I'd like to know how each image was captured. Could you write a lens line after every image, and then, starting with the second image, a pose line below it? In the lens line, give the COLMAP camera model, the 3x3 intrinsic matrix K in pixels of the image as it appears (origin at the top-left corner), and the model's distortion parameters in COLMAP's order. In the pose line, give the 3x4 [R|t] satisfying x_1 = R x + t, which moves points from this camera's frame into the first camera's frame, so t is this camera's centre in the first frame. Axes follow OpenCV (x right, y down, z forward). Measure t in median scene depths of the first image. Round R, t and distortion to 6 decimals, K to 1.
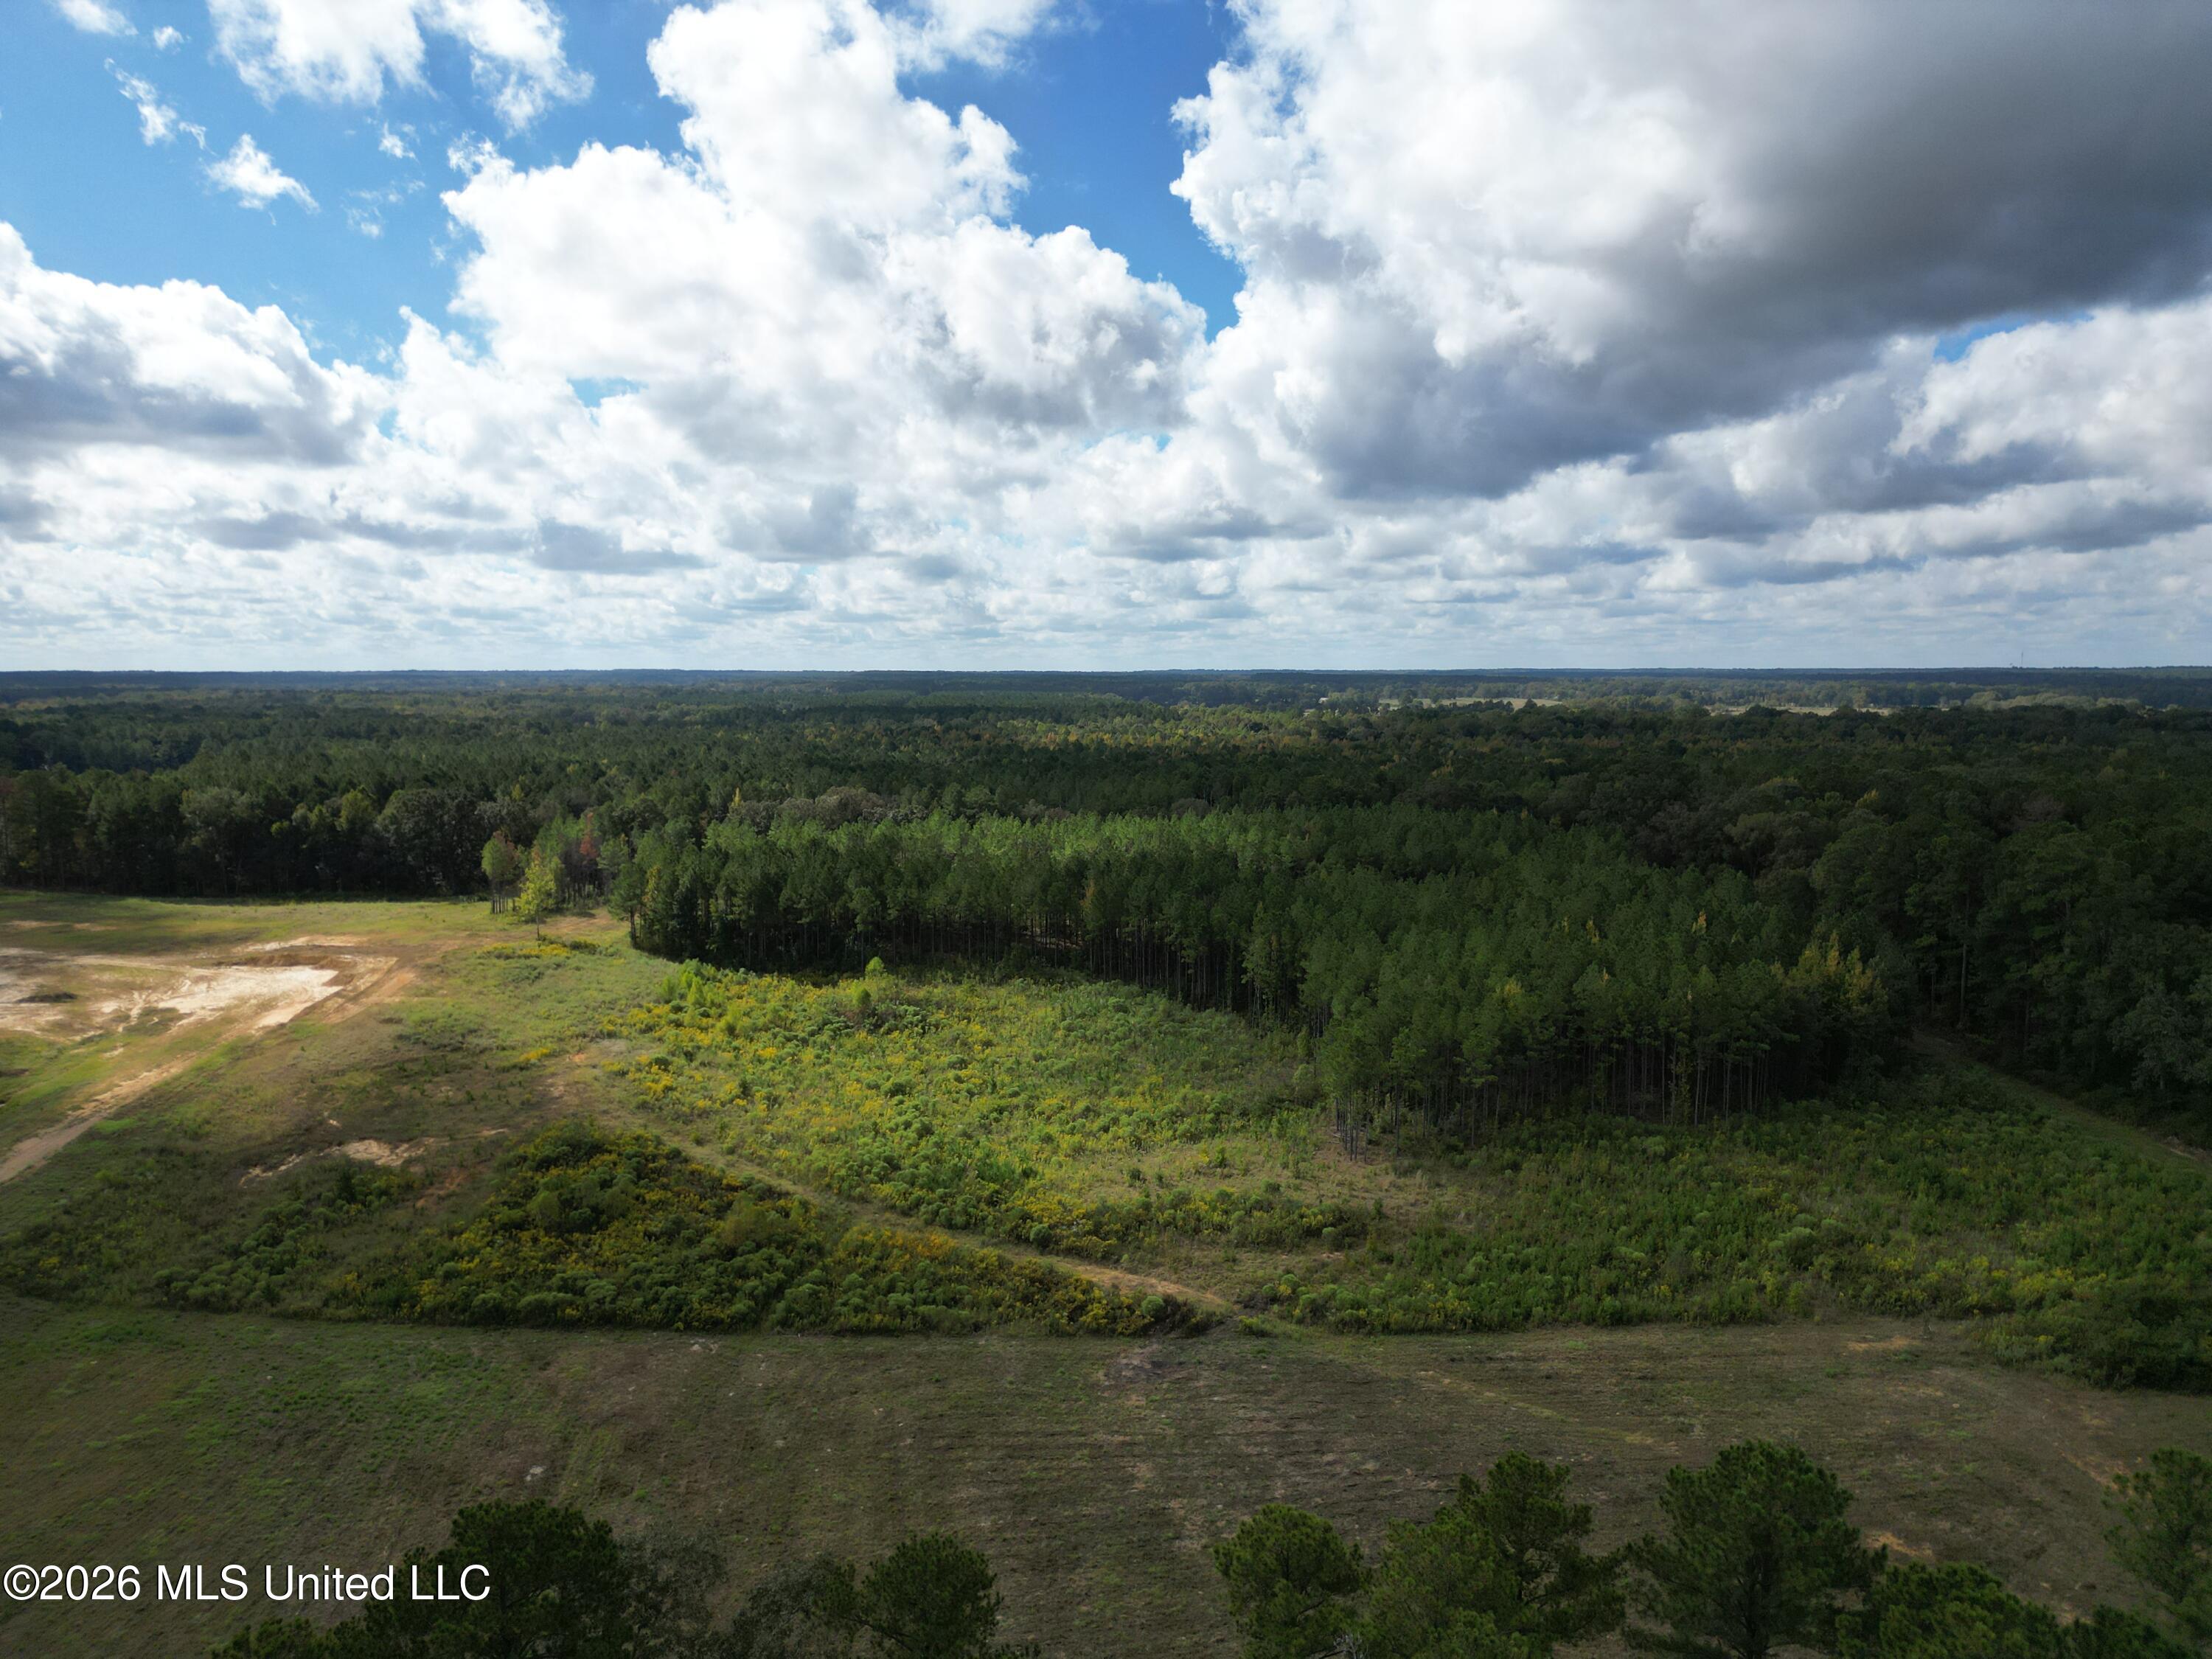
lens RADIAL K [[1535.0, 0, 1094.5], [0, 1535.0, 839.0], [0, 0, 1]] dist [0.063223, -0.056966]
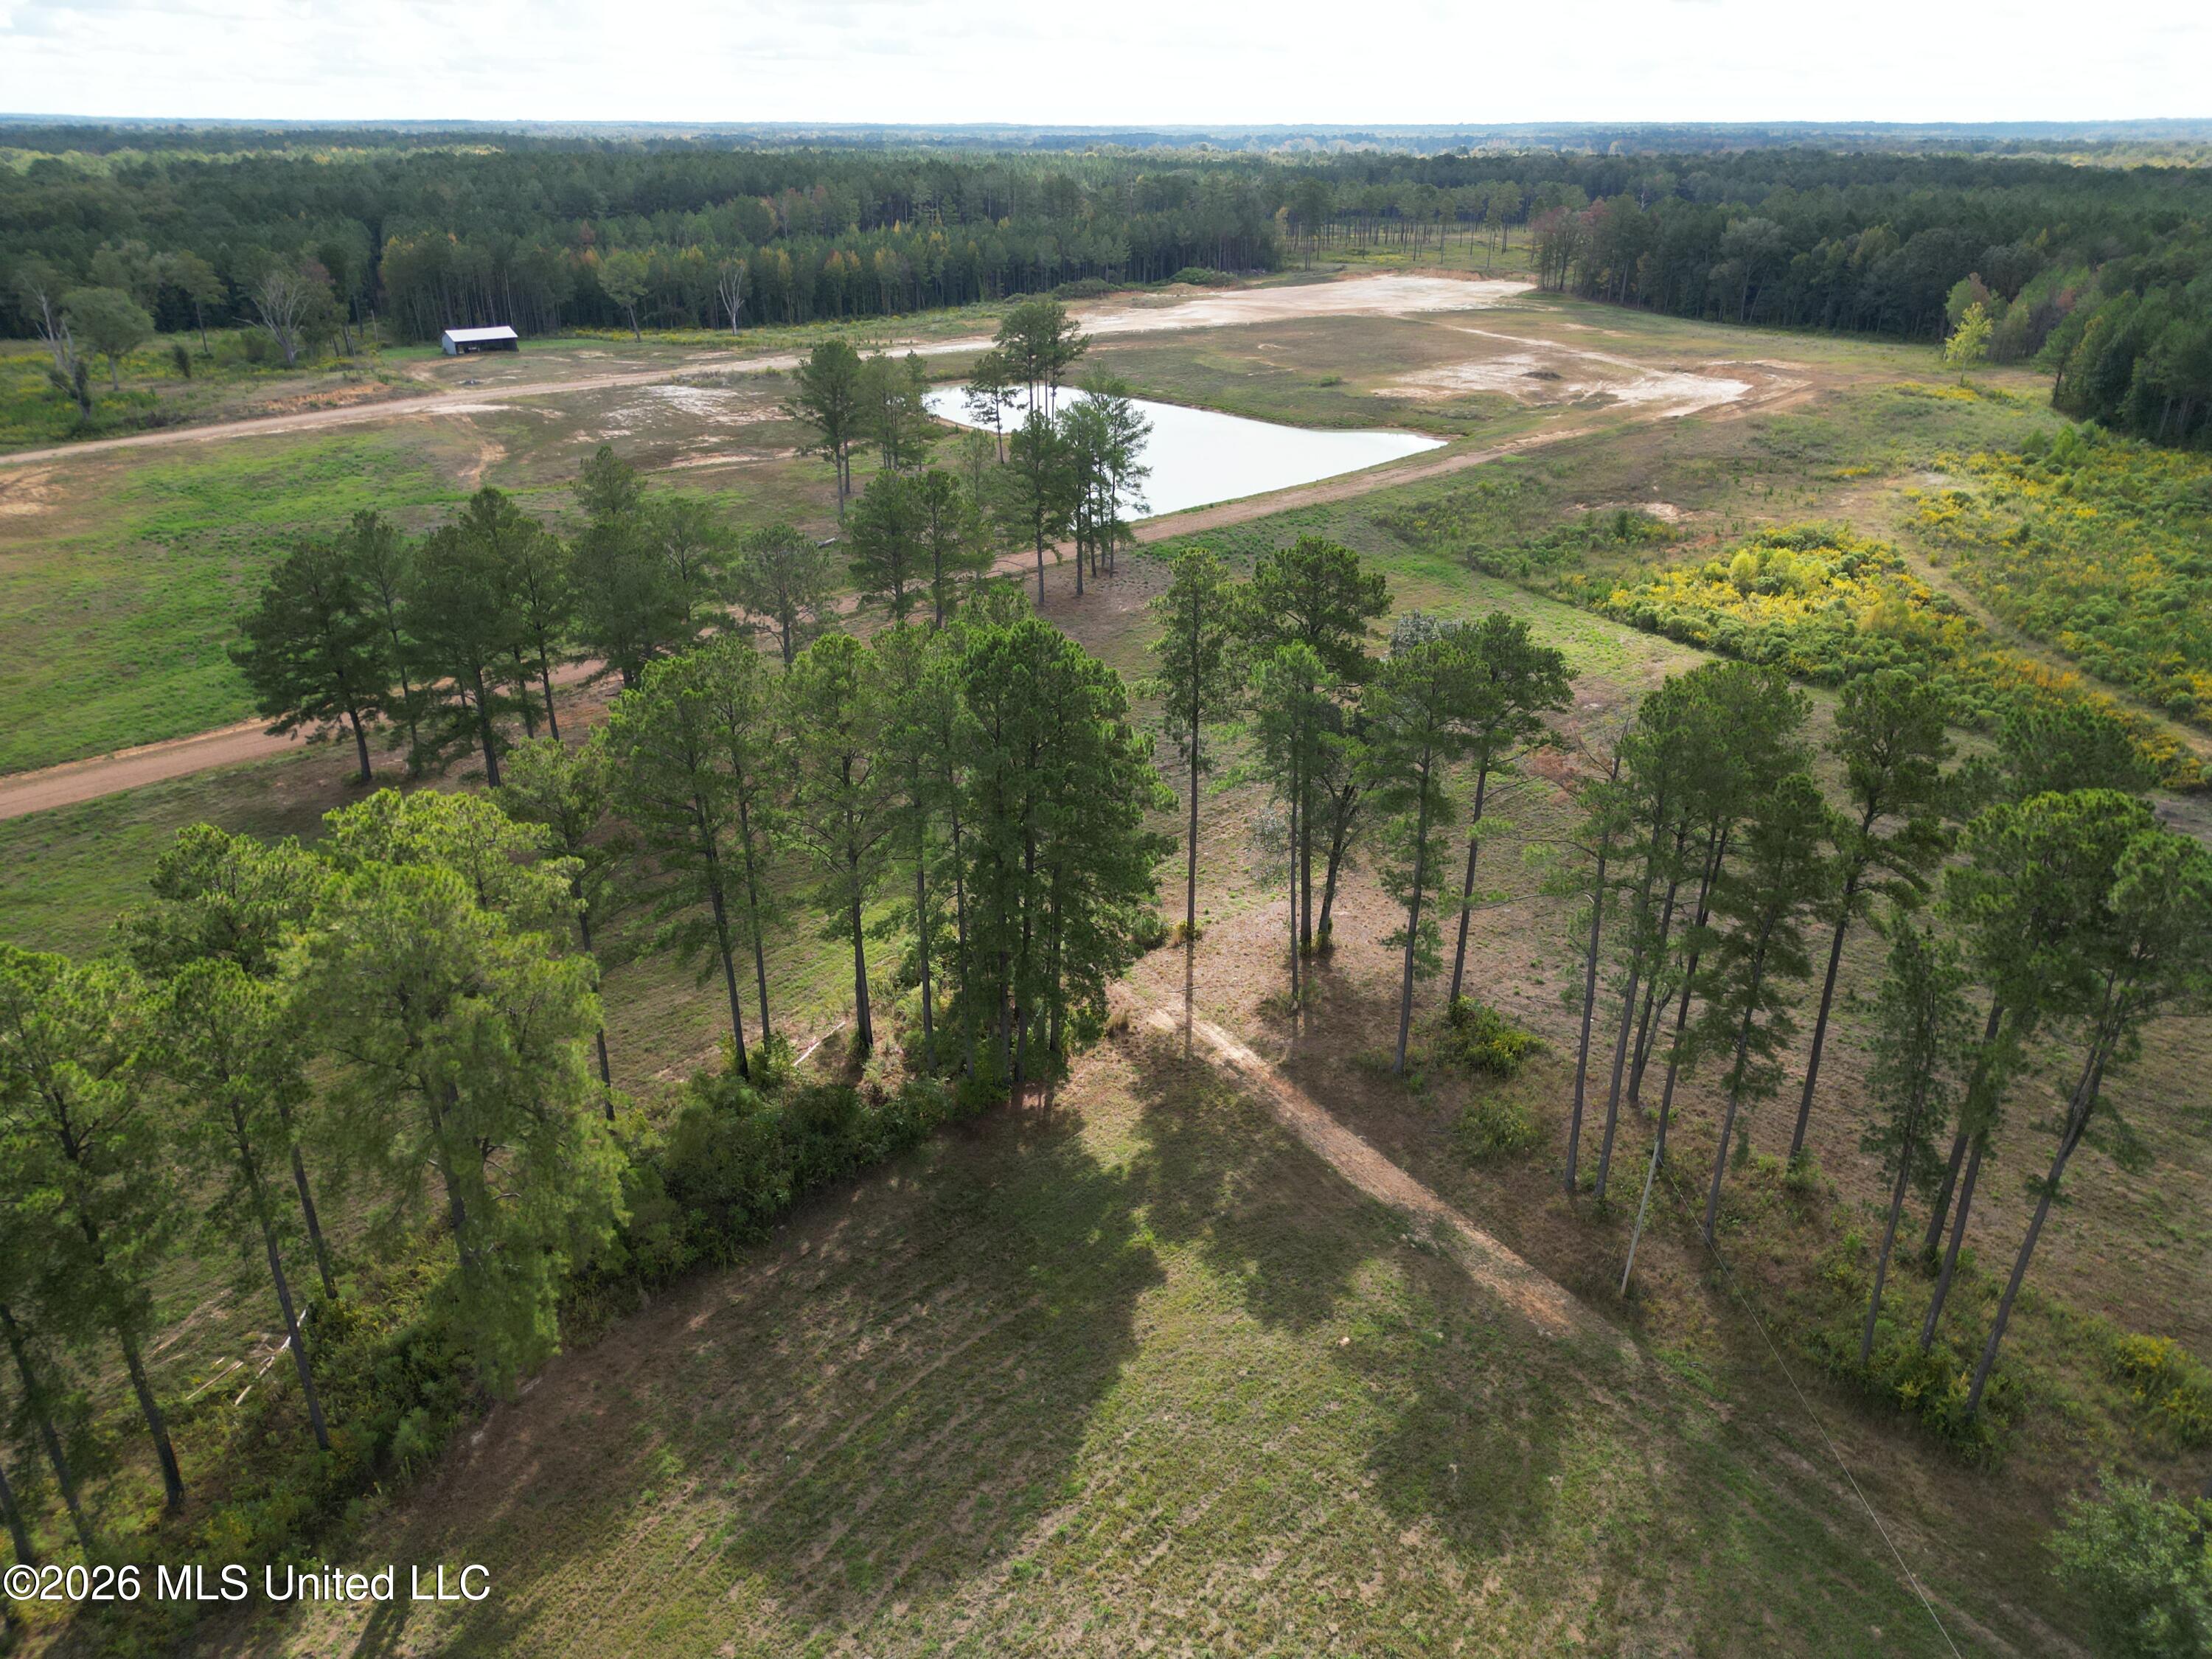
lens RADIAL K [[1535.0, 0, 1094.5], [0, 1535.0, 839.0], [0, 0, 1]] dist [0.063223, -0.056966]
pose [[0.564377, 0.347285, -0.748913, 0.227703], [-0.092496, 0.928095, 0.360671, 0.032142], [0.820319, -0.134283, 0.555918, -0.069053]]
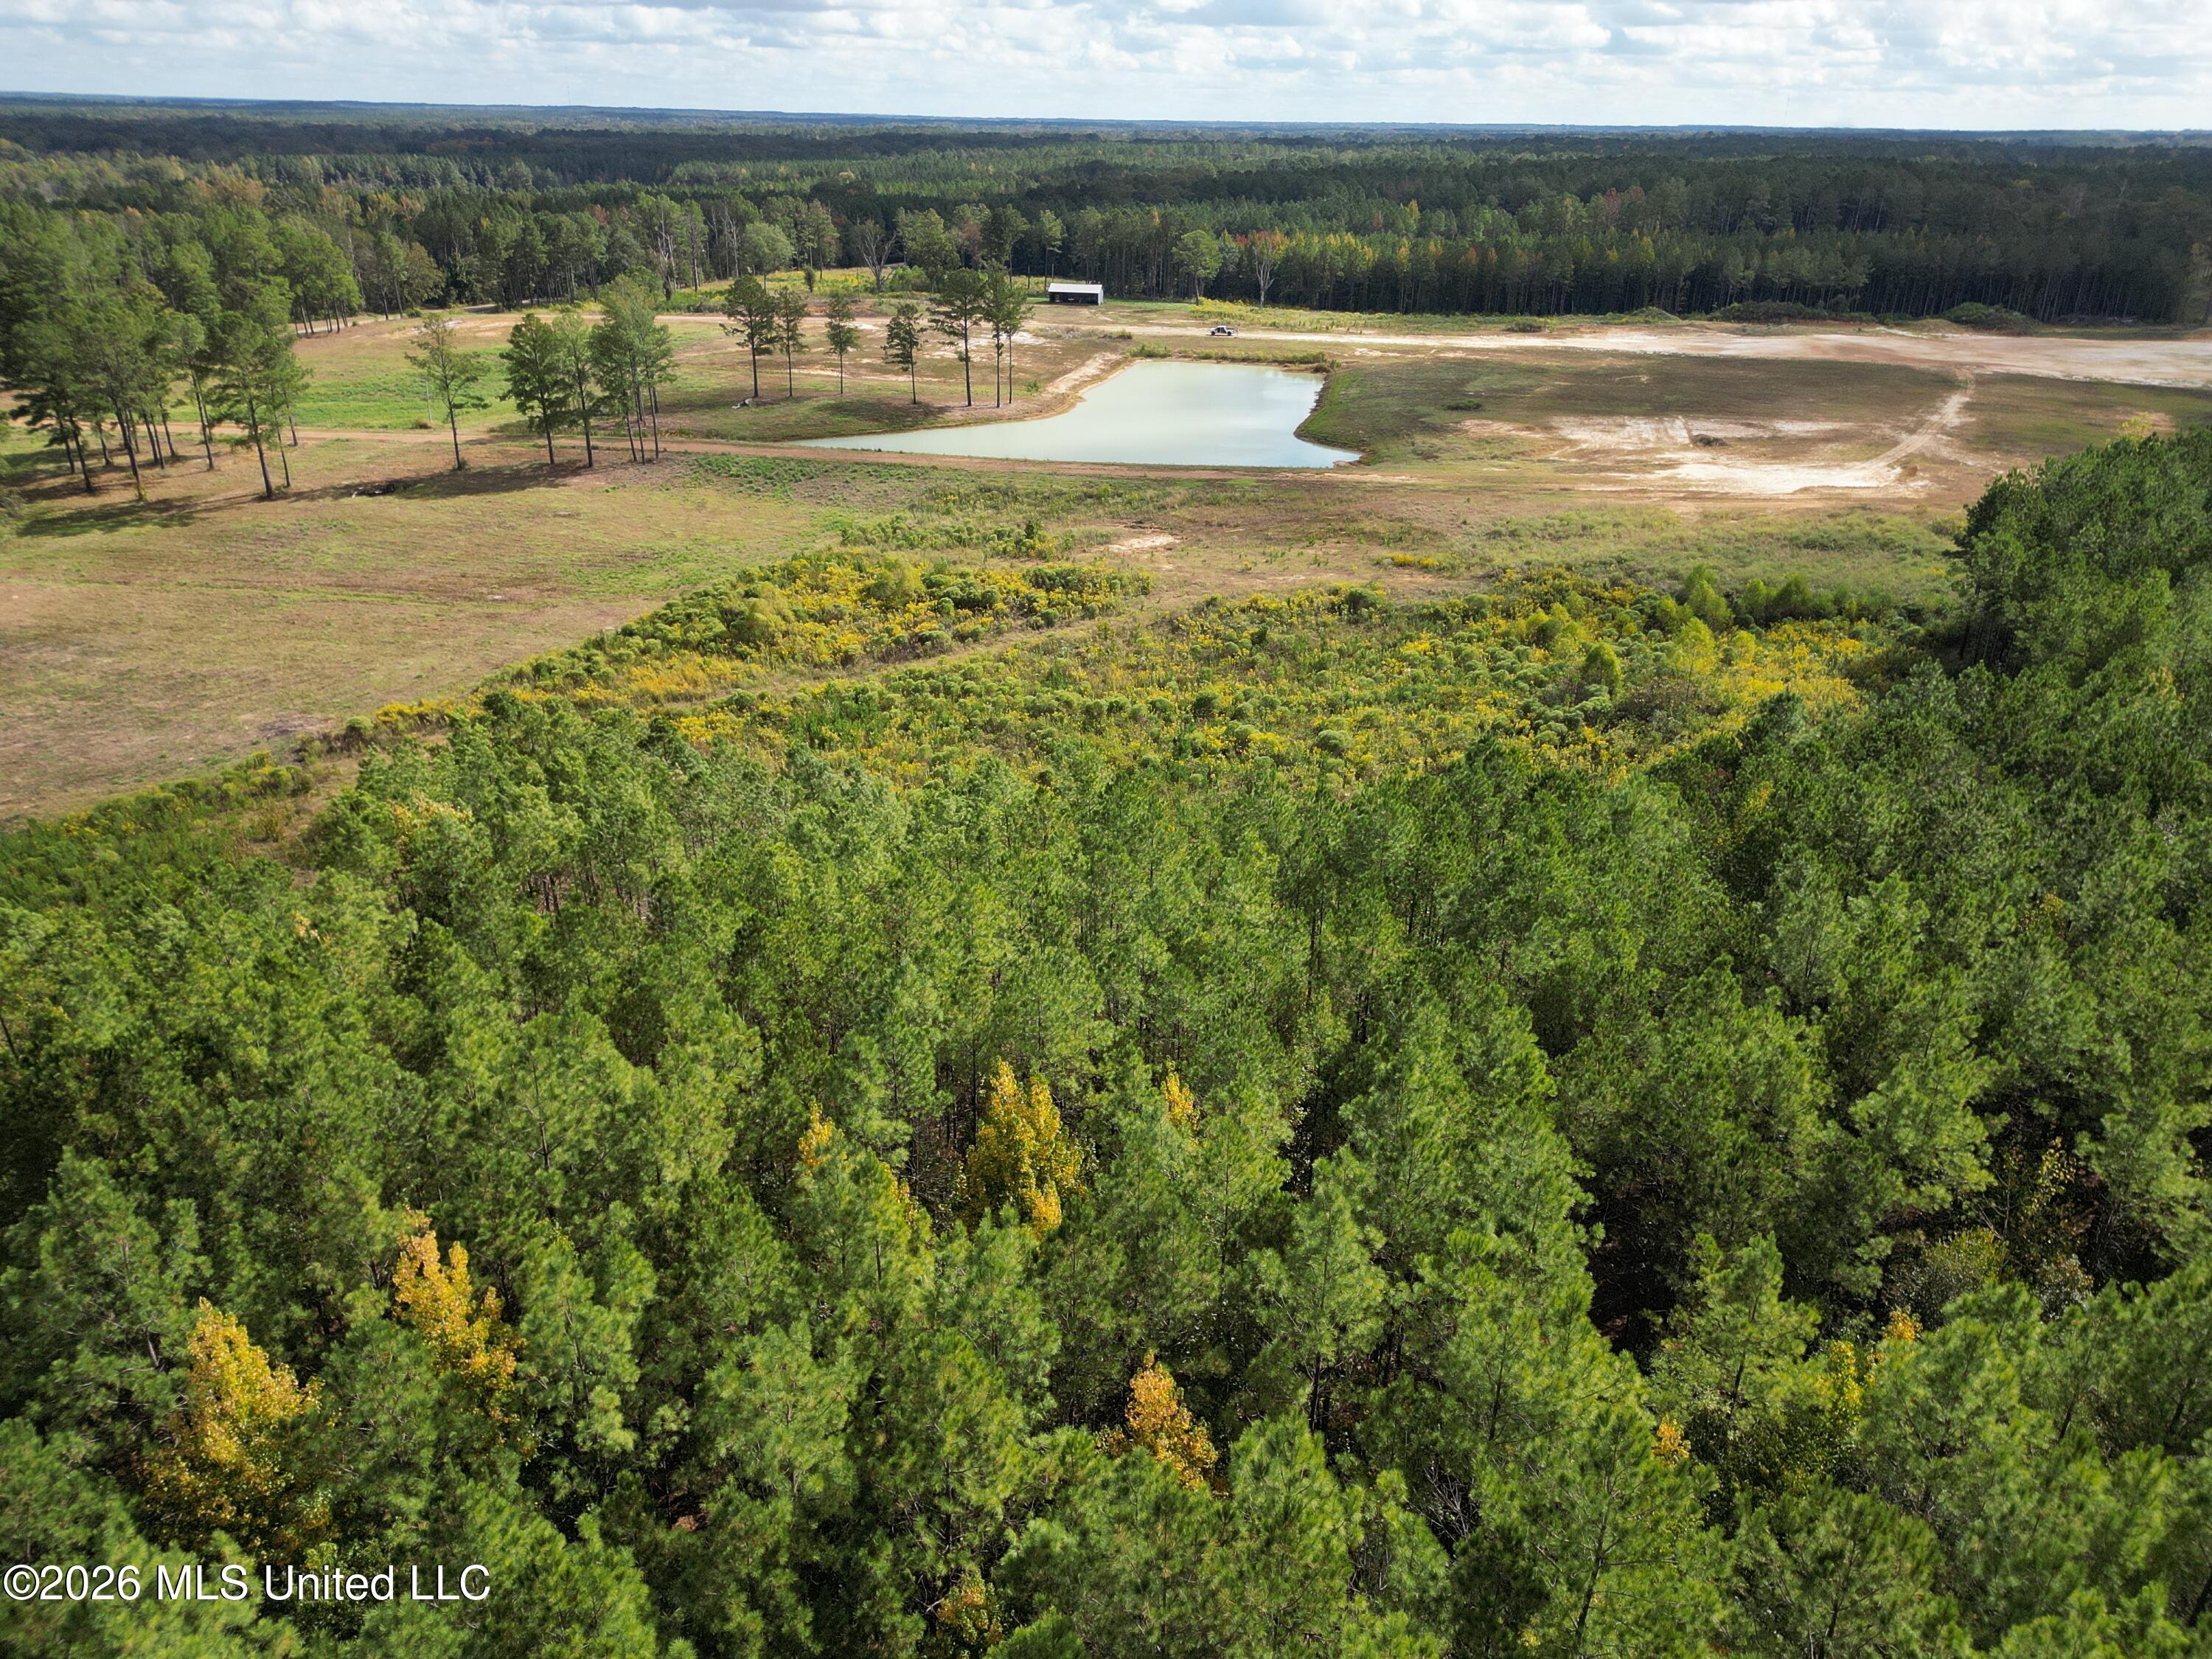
lens RADIAL K [[1535.0, 0, 1094.5], [0, 1535.0, 839.0], [0, 0, 1]] dist [0.063223, -0.056966]
pose [[-0.313884, 0.396665, -0.862632, 0.454704], [-0.118728, 0.885019, 0.450161, -0.080251], [0.942009, 0.243717, -0.230698, 0.993238]]
